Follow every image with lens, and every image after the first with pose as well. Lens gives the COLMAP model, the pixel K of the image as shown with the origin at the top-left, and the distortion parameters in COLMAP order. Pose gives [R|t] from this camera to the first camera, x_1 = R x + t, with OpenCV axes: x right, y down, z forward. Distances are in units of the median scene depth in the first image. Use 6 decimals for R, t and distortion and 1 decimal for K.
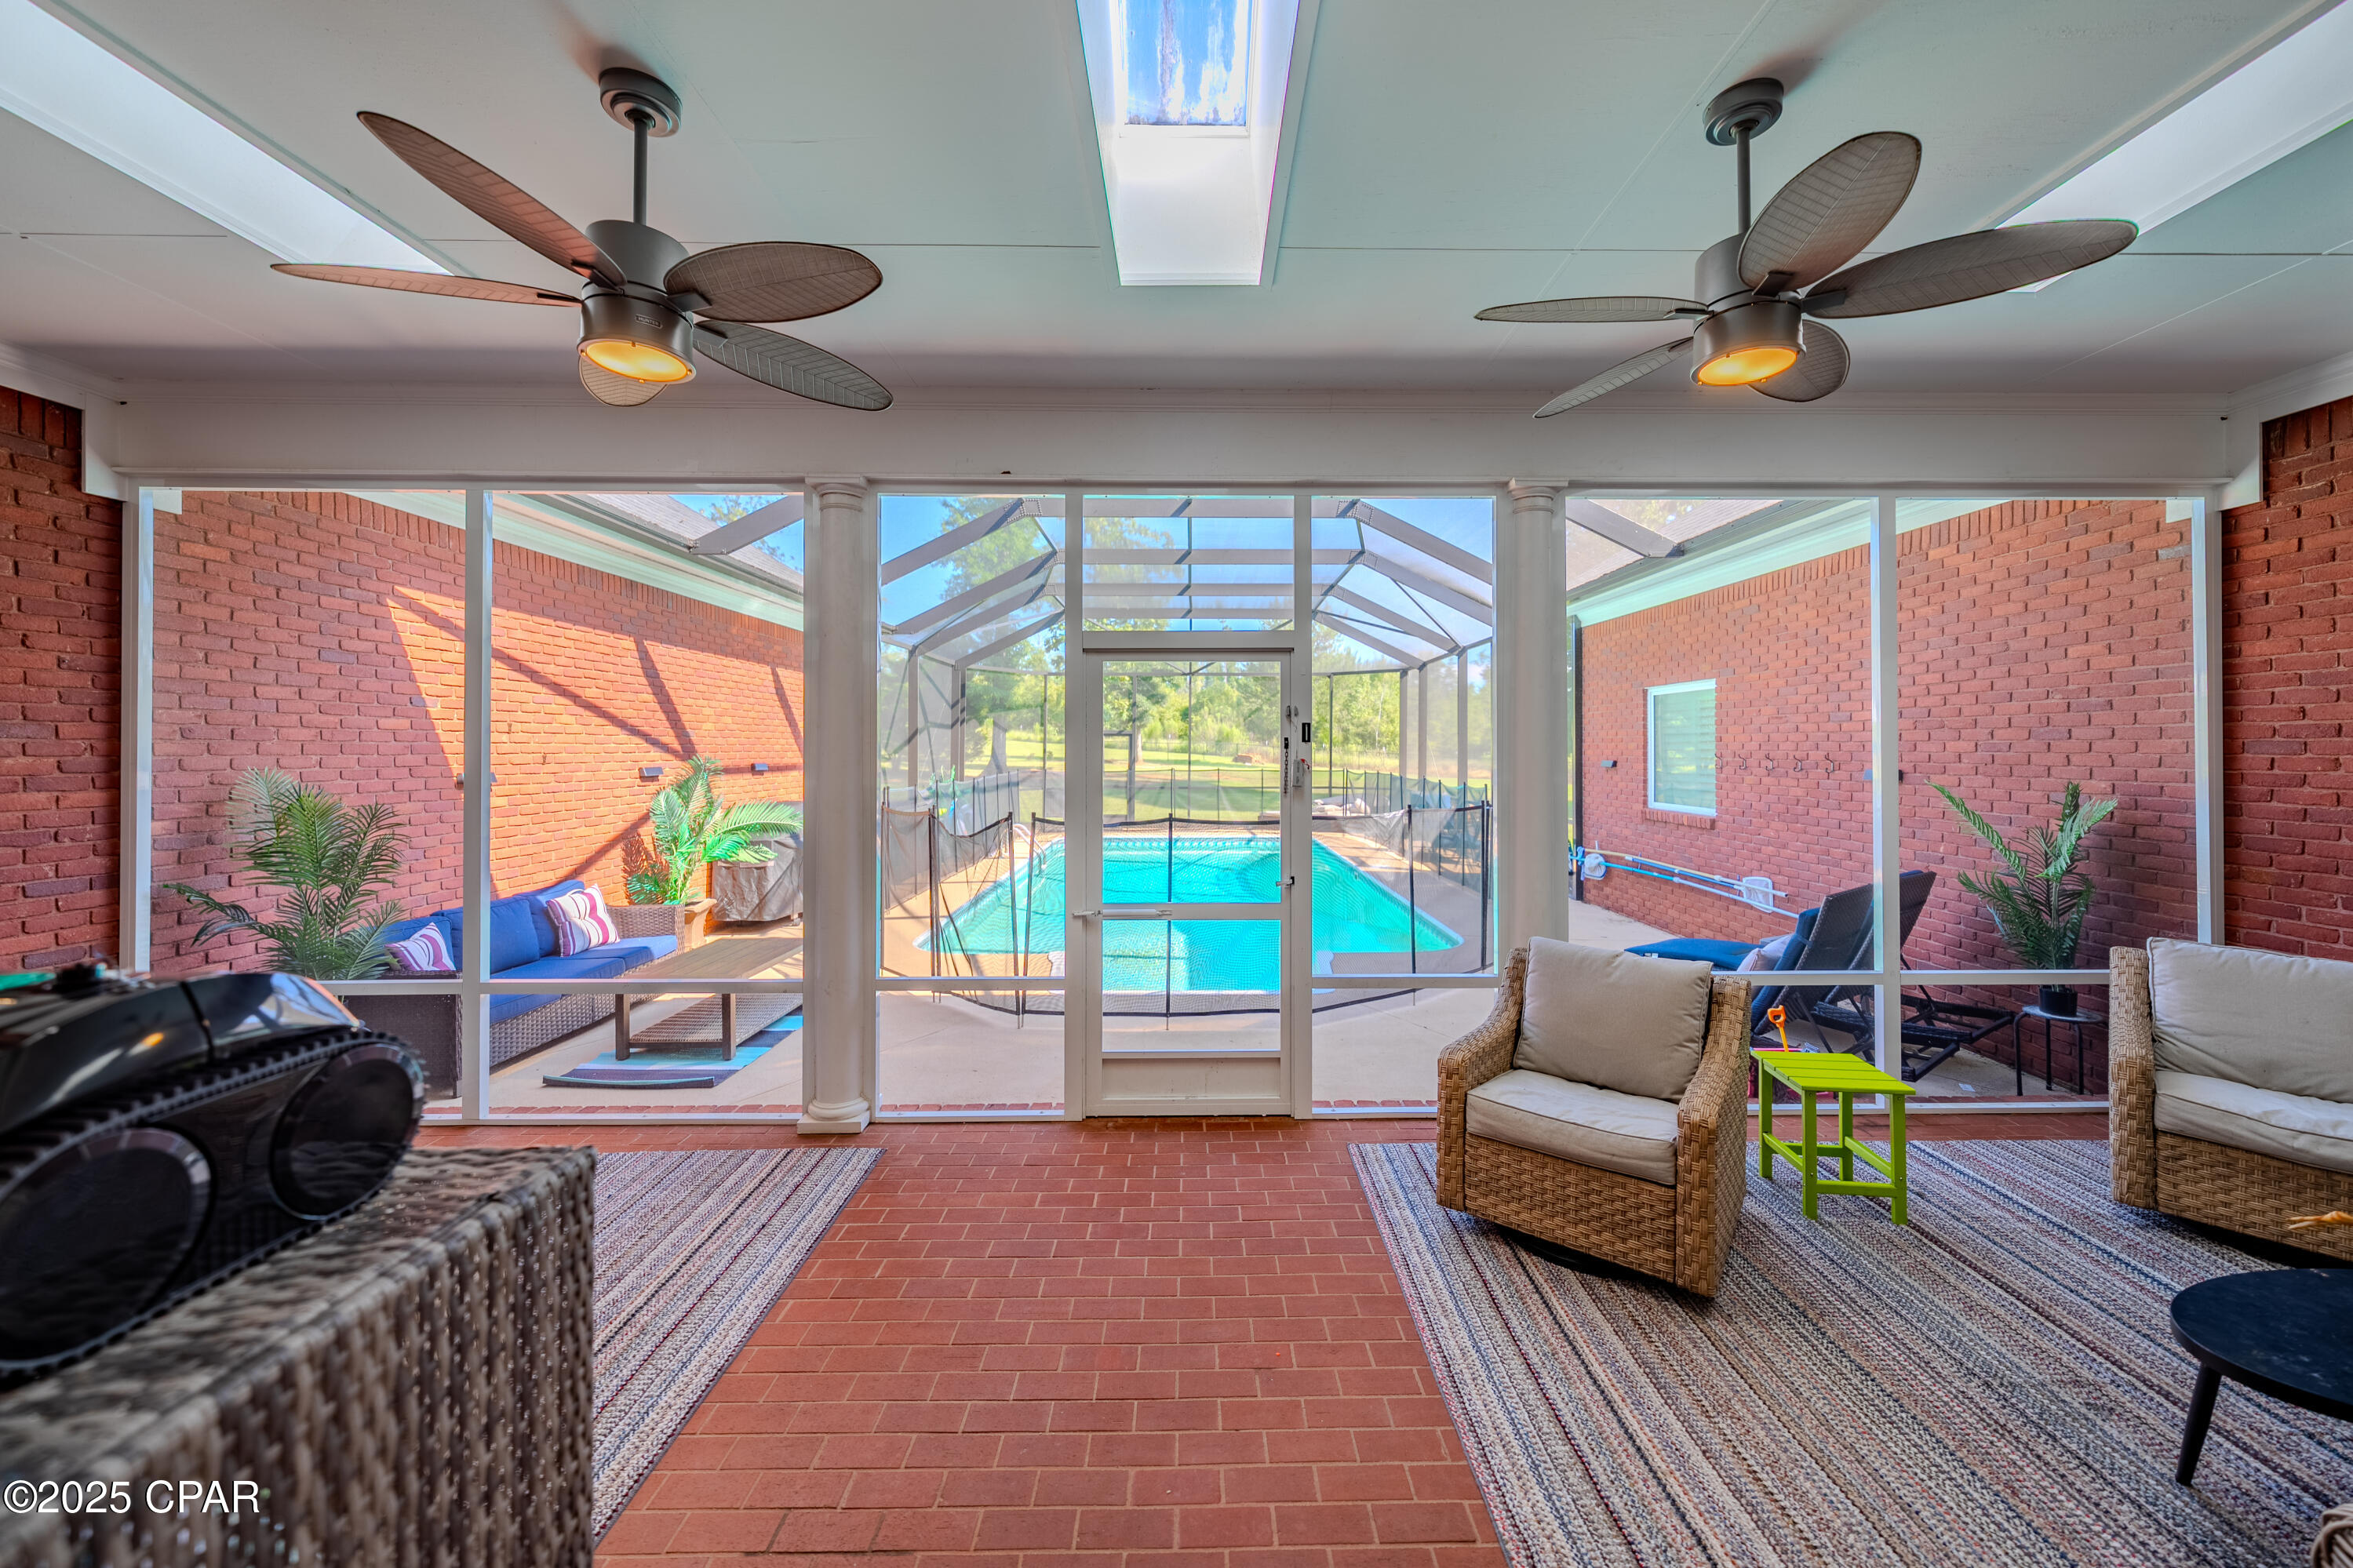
lens RADIAL K [[871.2, 0, 1218.8], [0, 871.2, 735.7], [0, 0, 1]] dist [0.000400, 0.000050]
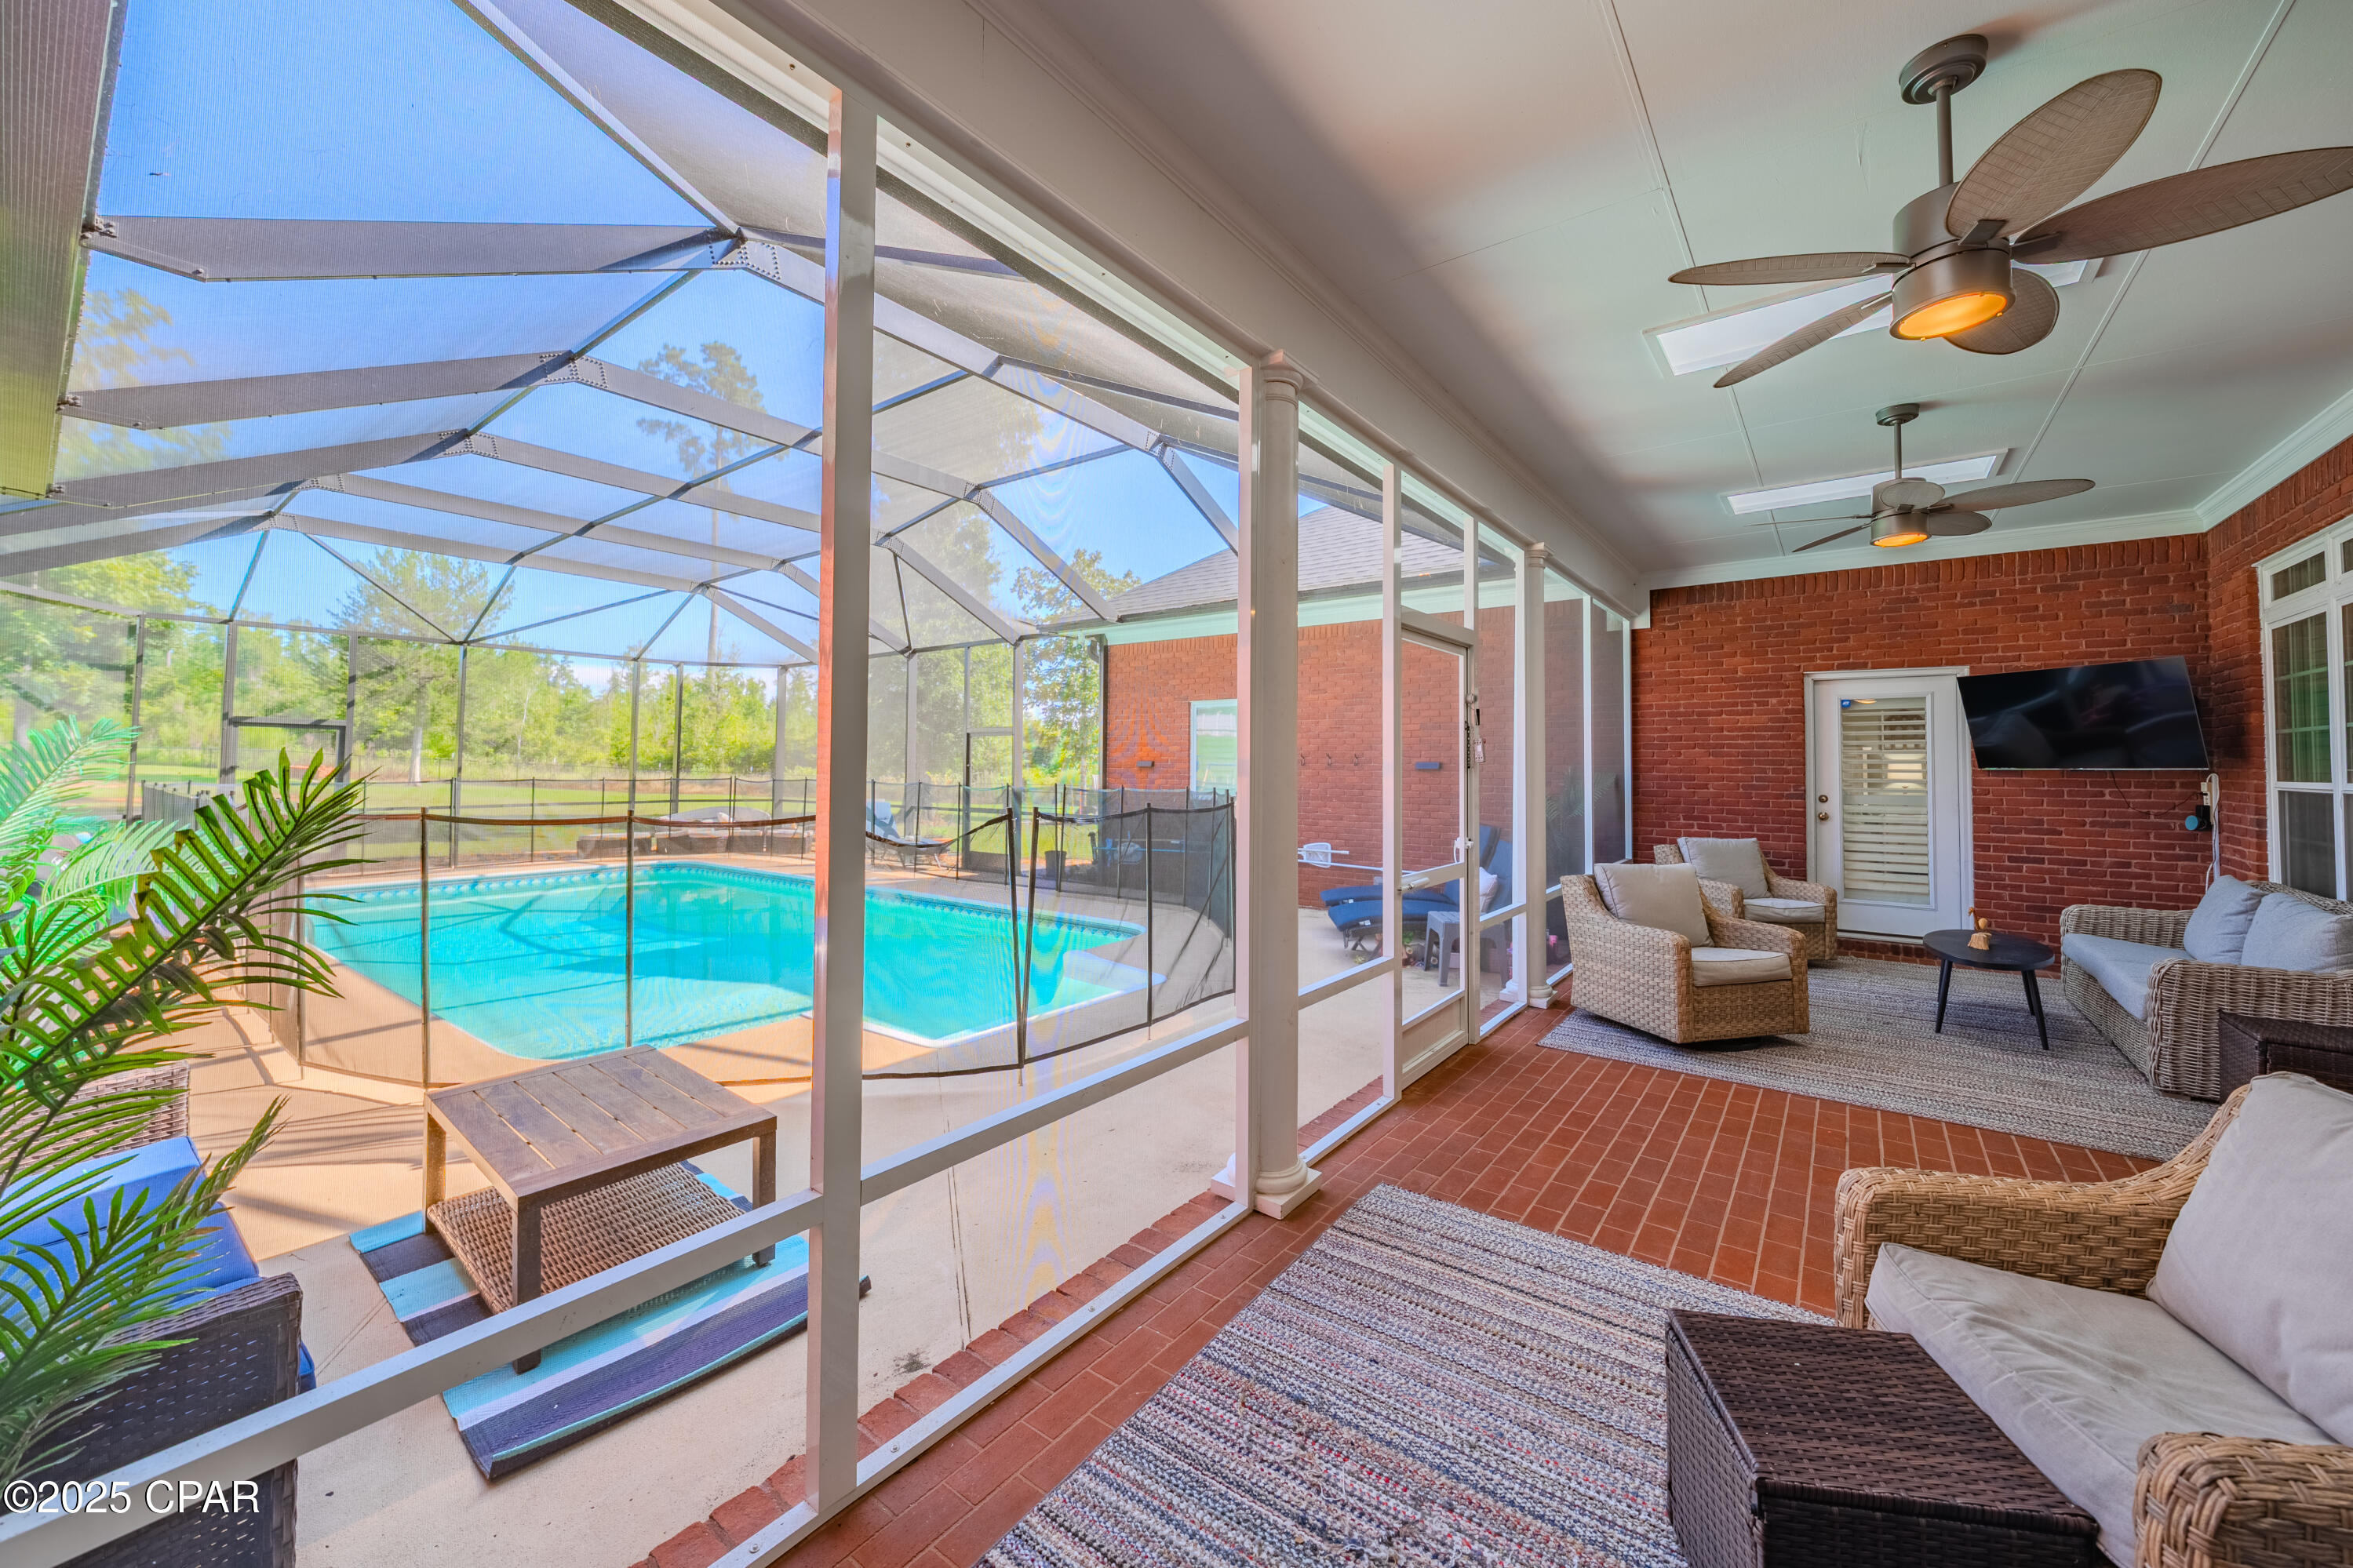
lens RADIAL K [[866.9, 0, 1193.5], [0, 866.9, 739.0], [0, 0, 1]] dist [0.001049, 0.000525]
pose [[0.617535, 0.028073, 0.786042, -0.619246], [-0.016165, 0.999605, -0.023002, 0.034635], [-0.786377, 0.001498, 0.617745, 0.329880]]
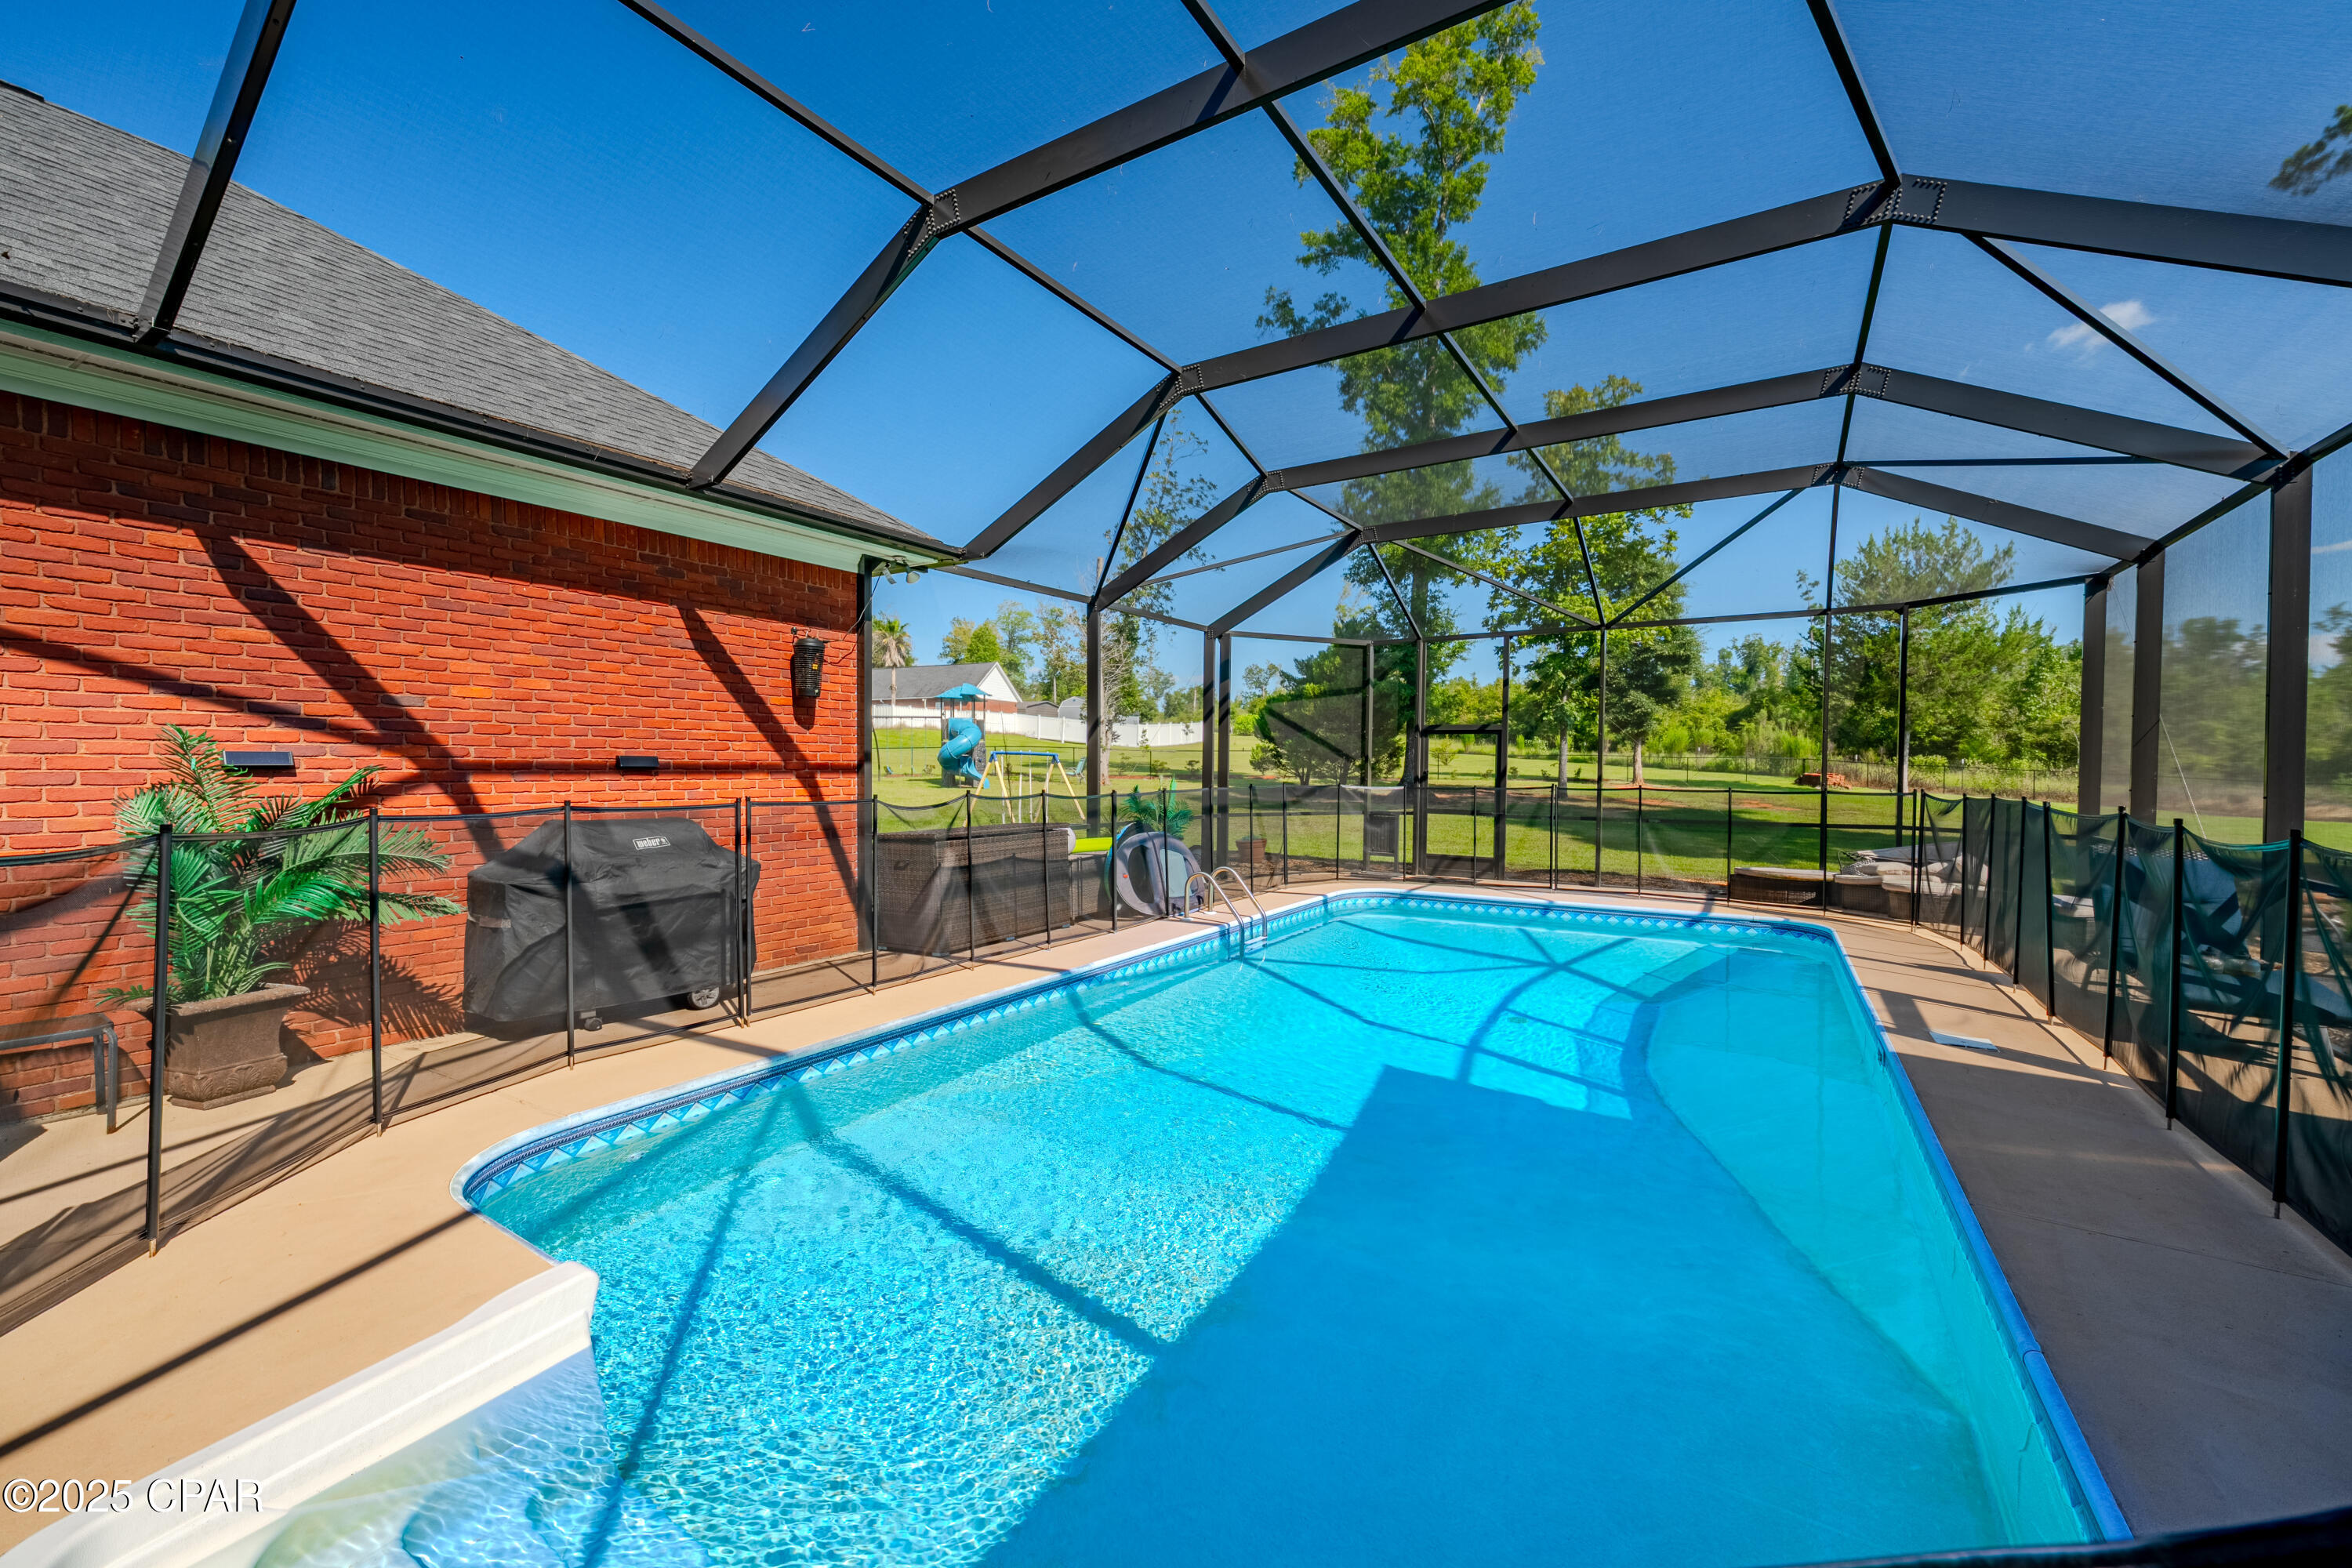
lens RADIAL K [[934.0, 0, 1200.6], [0, 934.0, 781.0], [0, 0, 1]] dist [0.000250, 0.000260]
pose [[0.833828, 0.010811, -0.551919, 0.252766], [0.004285, 0.999651, 0.026056, 0.044995], [0.552008, -0.024091, 0.833491, 0.903780]]
